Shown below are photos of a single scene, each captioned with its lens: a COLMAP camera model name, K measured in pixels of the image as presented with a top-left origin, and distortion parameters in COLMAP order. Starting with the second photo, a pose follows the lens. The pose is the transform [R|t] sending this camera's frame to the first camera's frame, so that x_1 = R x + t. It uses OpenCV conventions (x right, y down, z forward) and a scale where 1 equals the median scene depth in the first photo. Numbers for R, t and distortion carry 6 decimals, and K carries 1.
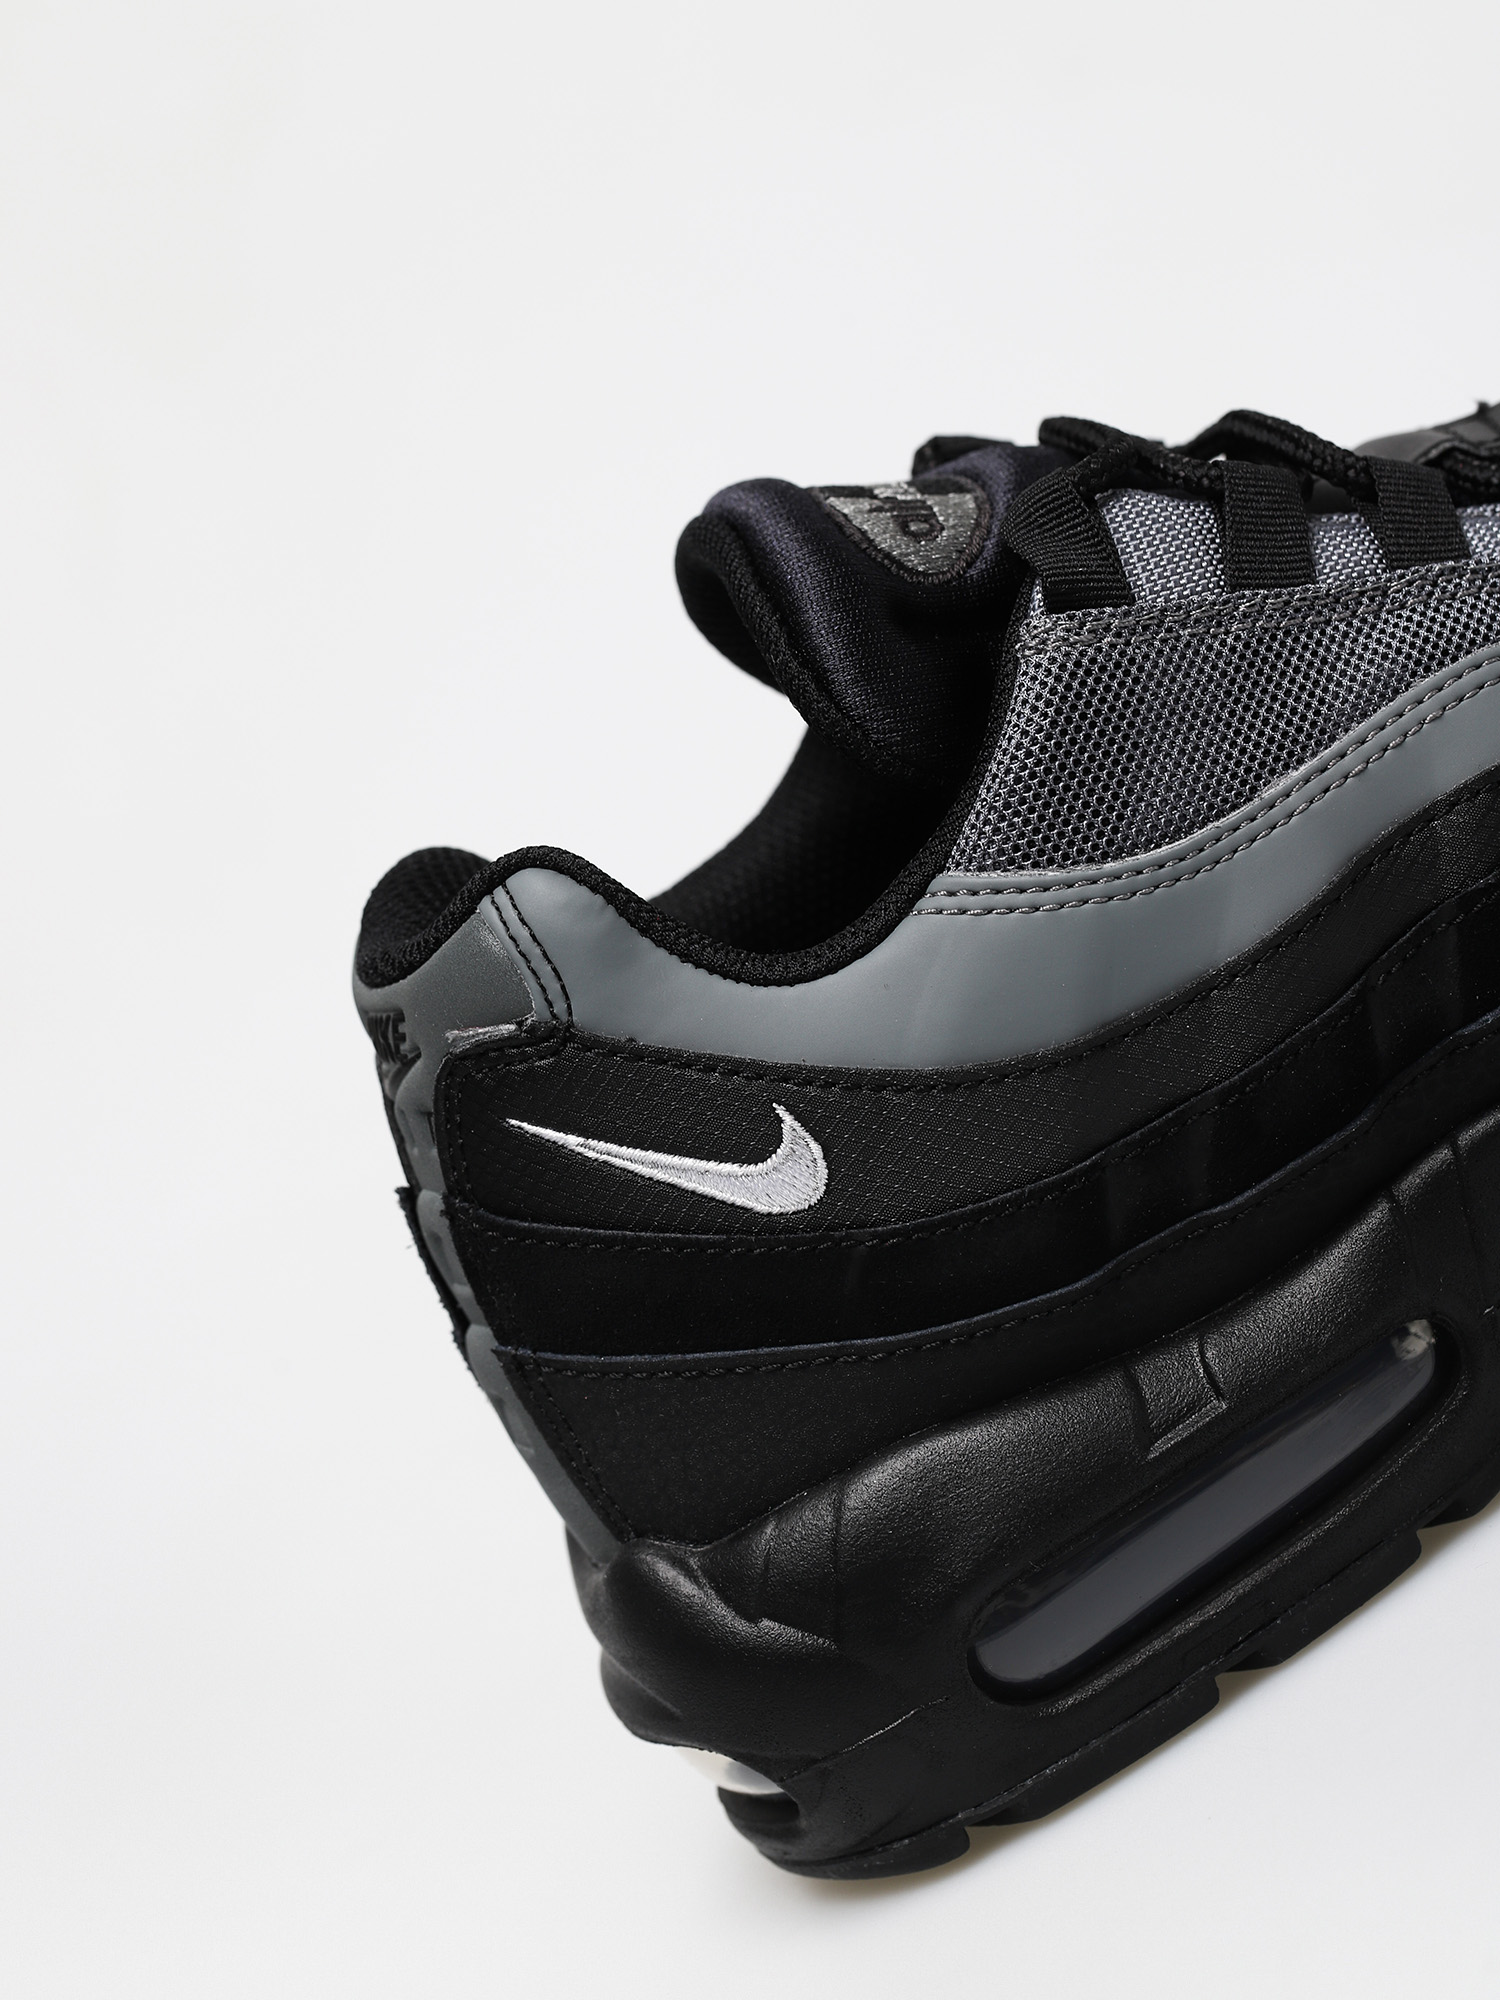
lens RADIAL K [[5703.4, 0, 750.0], [0, 5703.4, 1000.0], [0, 0, 1]] dist [0.138221, -13.912573]
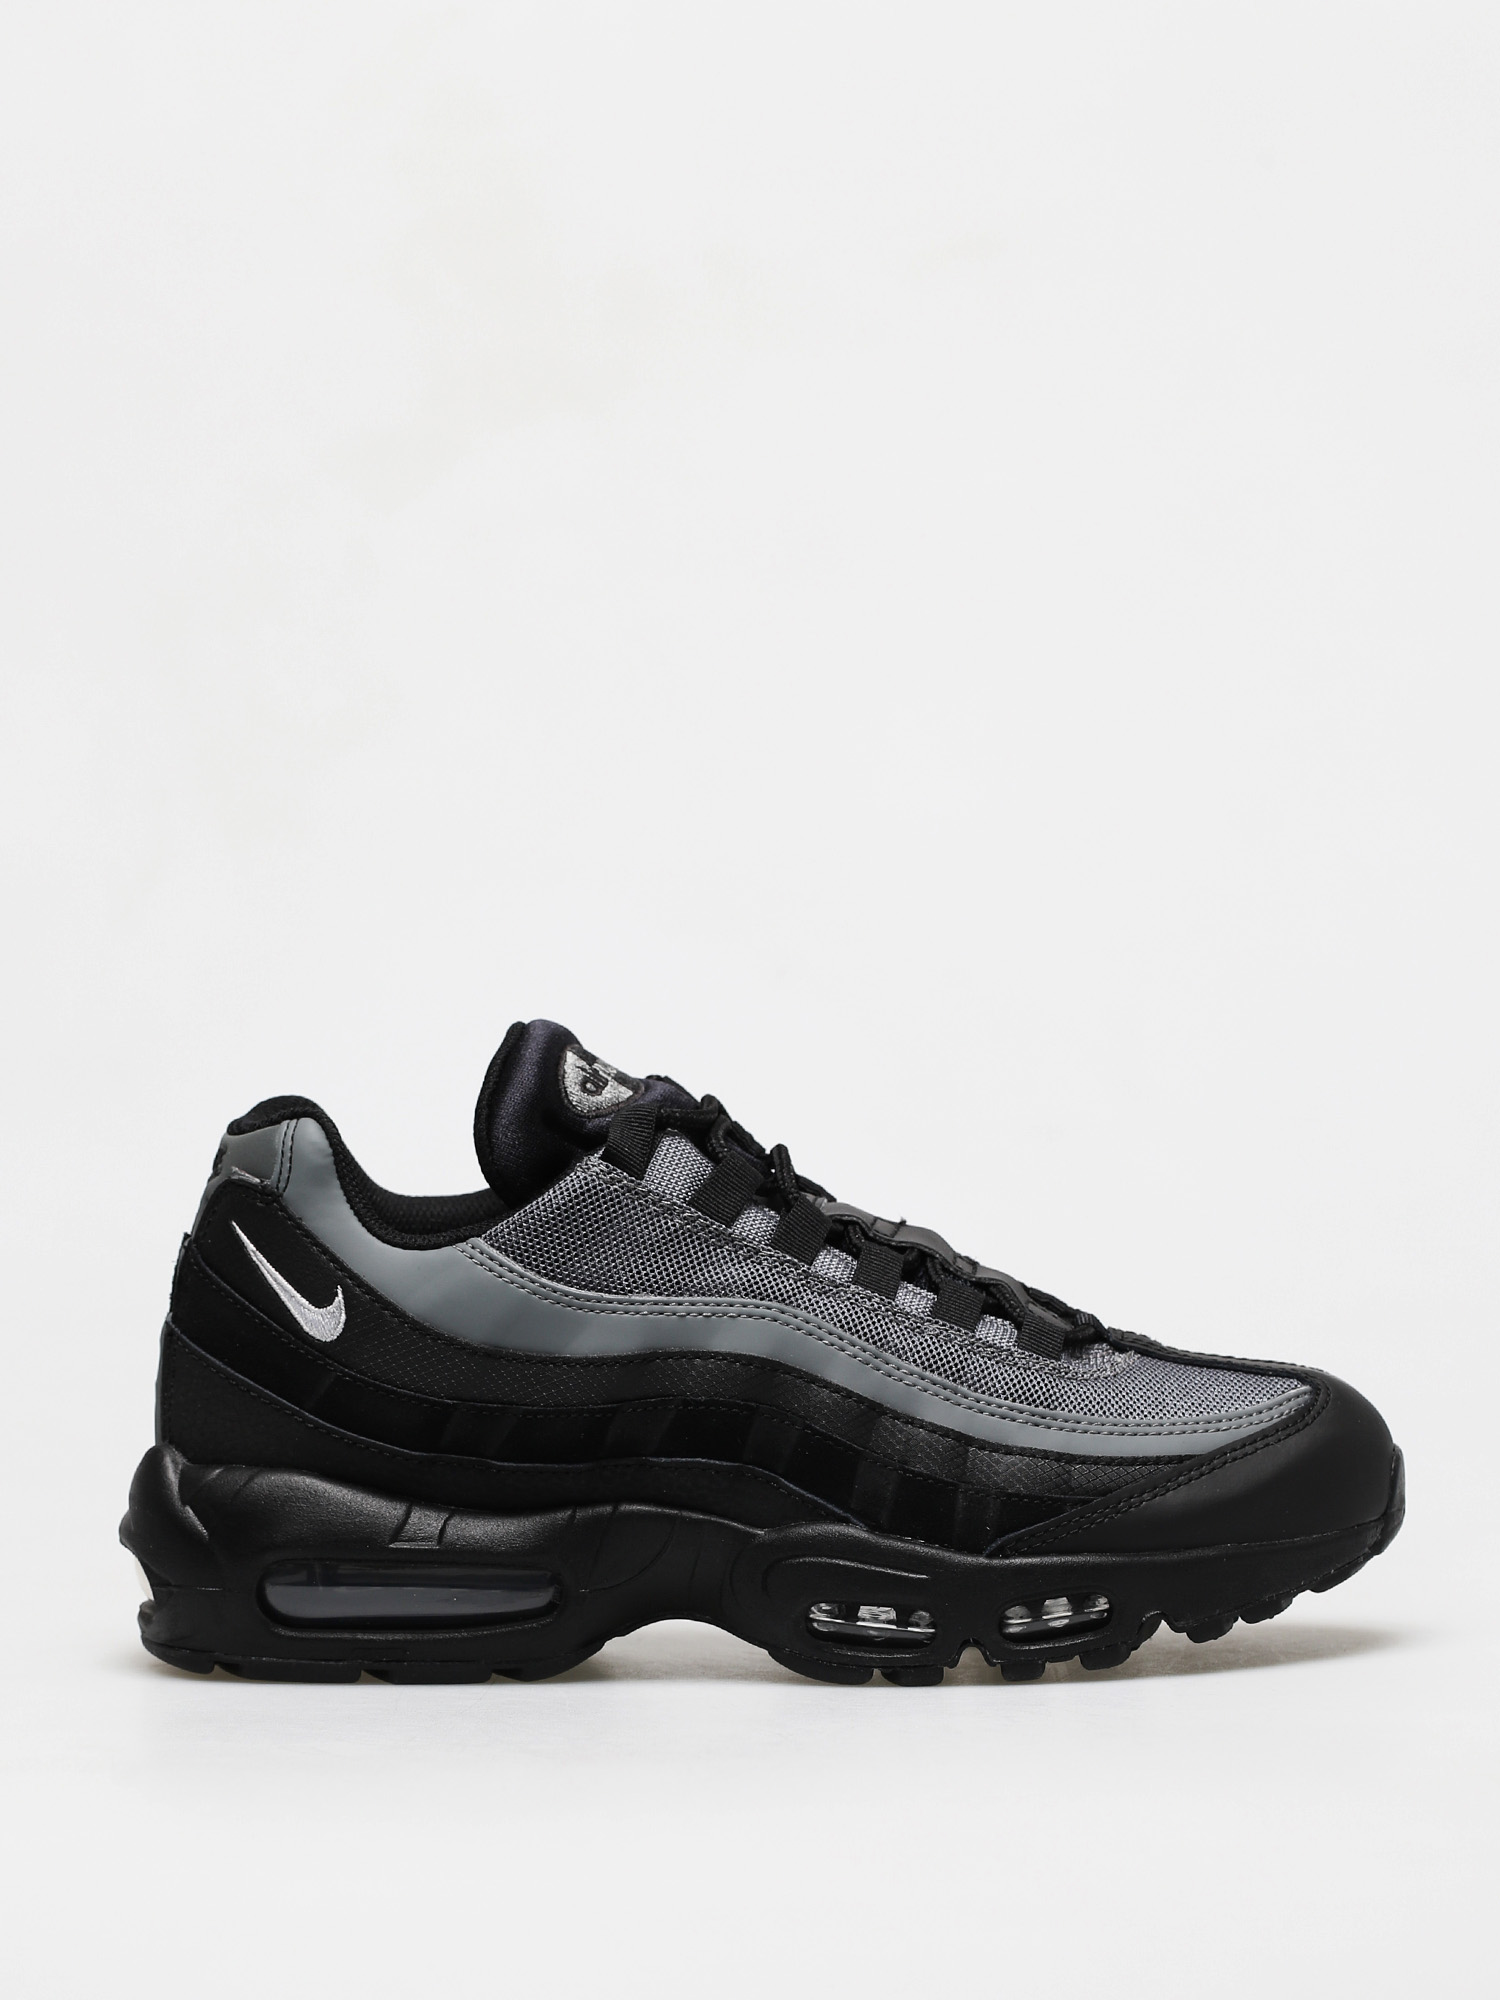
lens RADIAL K [[5703.4, 0, 750.0], [0, 5703.4, 1000.0], [0, 0, 1]] dist [0.138221, -13.912573]
pose [[0.816073, 0.556283, -0.156762, 0.366716], [-0.570438, 0.818860, -0.063795, -0.017357], [0.092878, 0.141484, 0.985574, -0.912310]]
